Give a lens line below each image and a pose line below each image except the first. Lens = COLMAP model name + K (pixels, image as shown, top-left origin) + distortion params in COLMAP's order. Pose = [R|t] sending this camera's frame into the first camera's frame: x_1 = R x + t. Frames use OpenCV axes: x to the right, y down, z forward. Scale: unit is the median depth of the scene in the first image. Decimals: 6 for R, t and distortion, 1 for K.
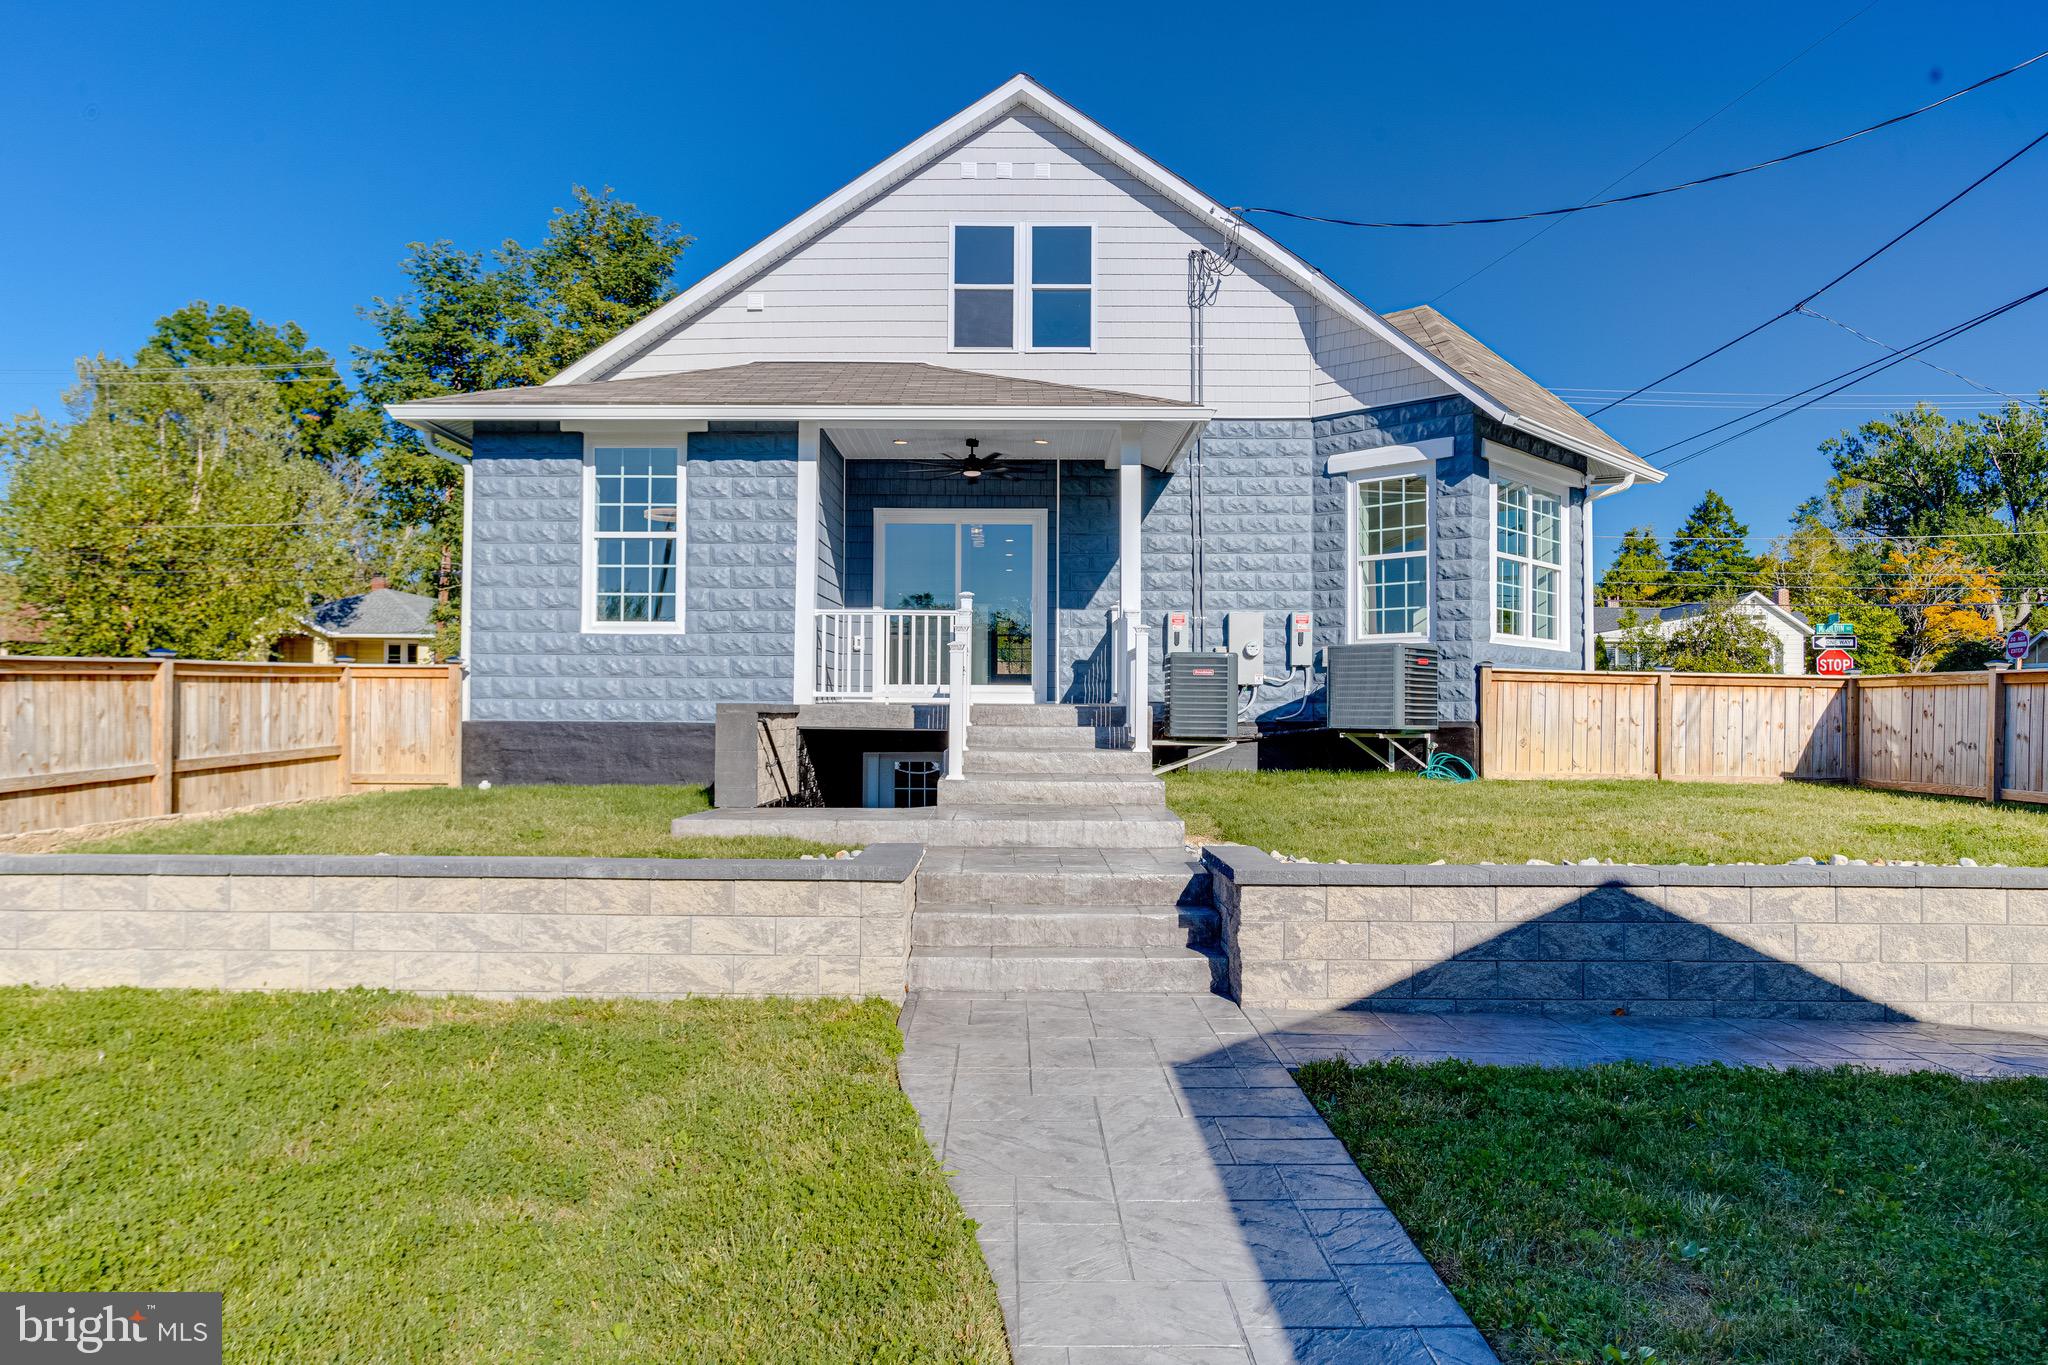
lens RADIAL K [[1341.1, 0, 1024.0], [0, 1341.1, 682.5], [0, 0, 1]] dist [-0.009115, 0.021522]
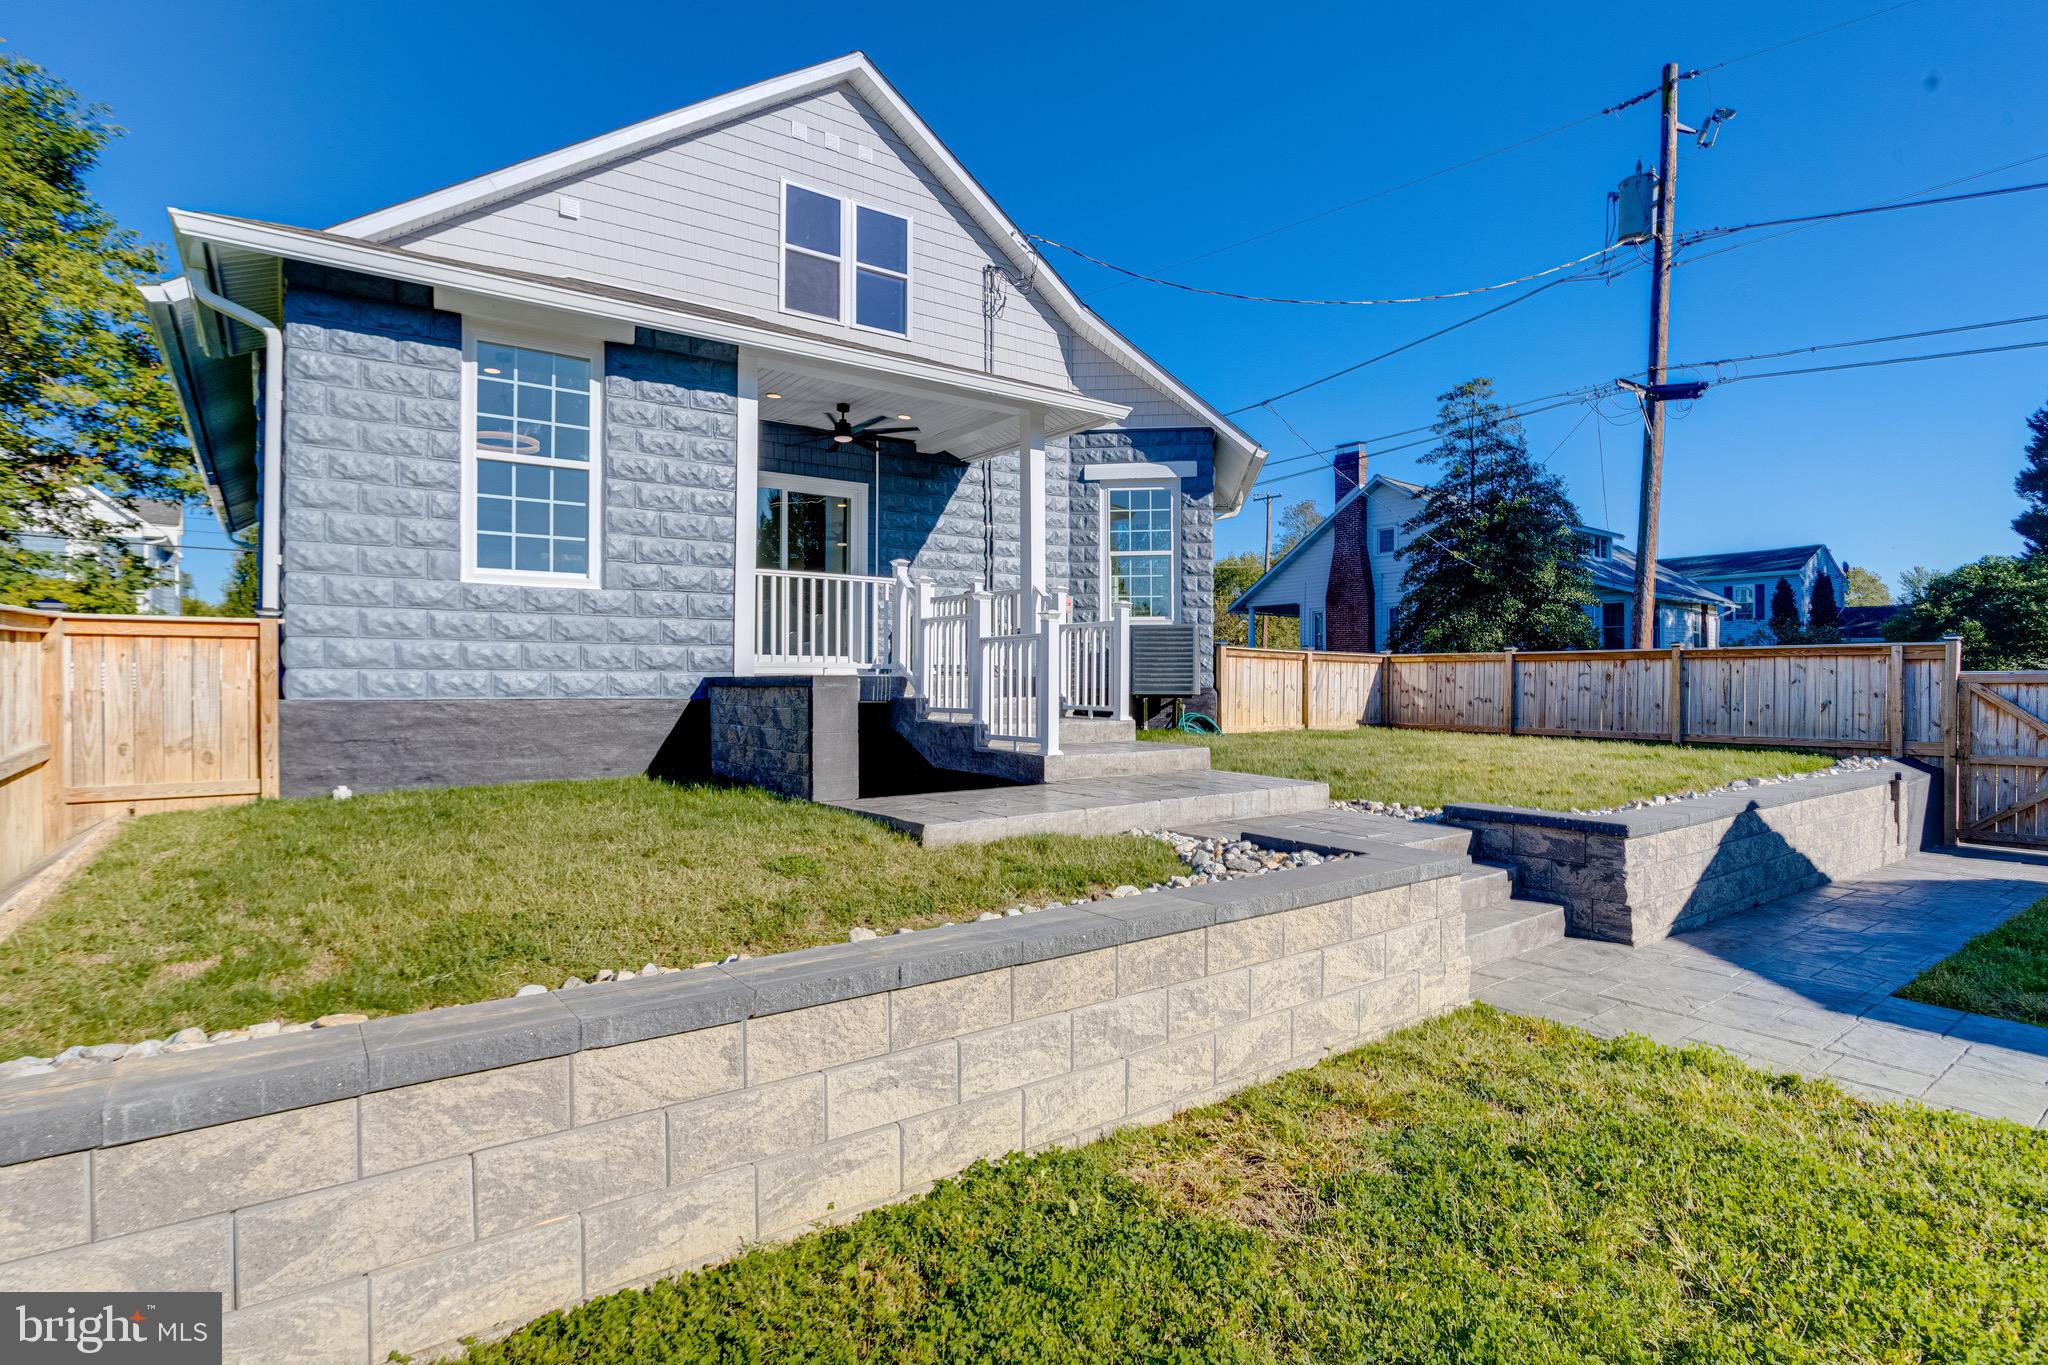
lens RADIAL K [[1018.7, 0, 1024.0], [0, 1018.7, 682.5], [0, 0, 1]] dist [-0.054203, 0.035073]
pose [[0.803758, -0.006976, 0.594916, -0.381348], [-0.008109, 0.999710, 0.022677, 0.003948], [-0.594901, -0.023051, 0.803468, 0.329377]]
